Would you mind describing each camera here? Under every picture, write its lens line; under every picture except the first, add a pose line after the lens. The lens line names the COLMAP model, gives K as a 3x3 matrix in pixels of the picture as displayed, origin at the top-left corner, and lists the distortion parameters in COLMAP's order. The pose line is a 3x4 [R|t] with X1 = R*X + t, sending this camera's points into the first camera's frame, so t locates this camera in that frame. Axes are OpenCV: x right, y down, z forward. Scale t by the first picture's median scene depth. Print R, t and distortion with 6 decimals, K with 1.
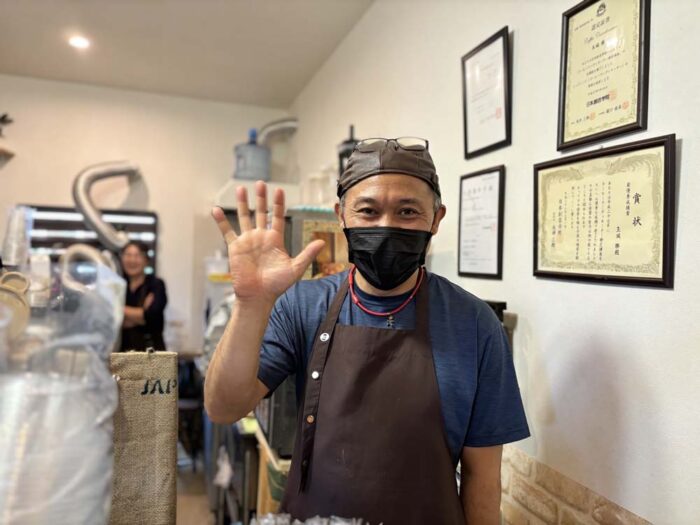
lens RADIAL K [[531.6, 0, 350.7], [0, 531.6, 258.4], [0, 0, 1]] dist [0.053089, -0.003293]
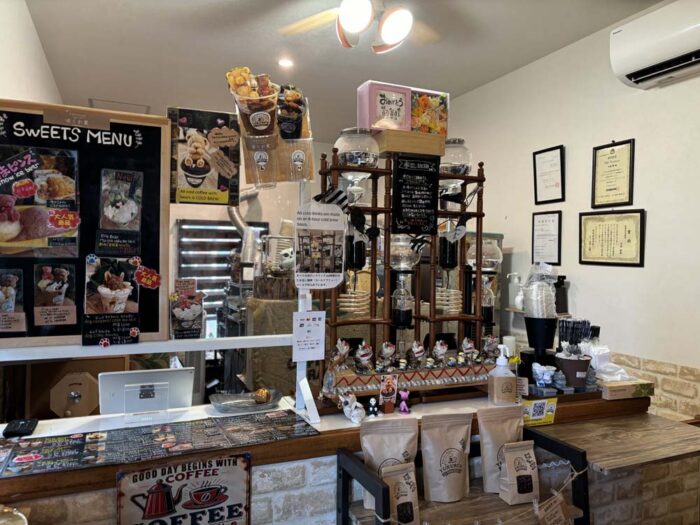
lens RADIAL K [[531.6, 0, 348.4], [0, 531.6, 264.8], [0, 0, 1]] dist [0.053089, -0.003293]
pose [[0.996417, -0.012601, 0.083637, -0.829092], [0.010549, 0.999634, 0.024925, -0.027940], [-0.083921, -0.023954, 0.996184, -1.178489]]
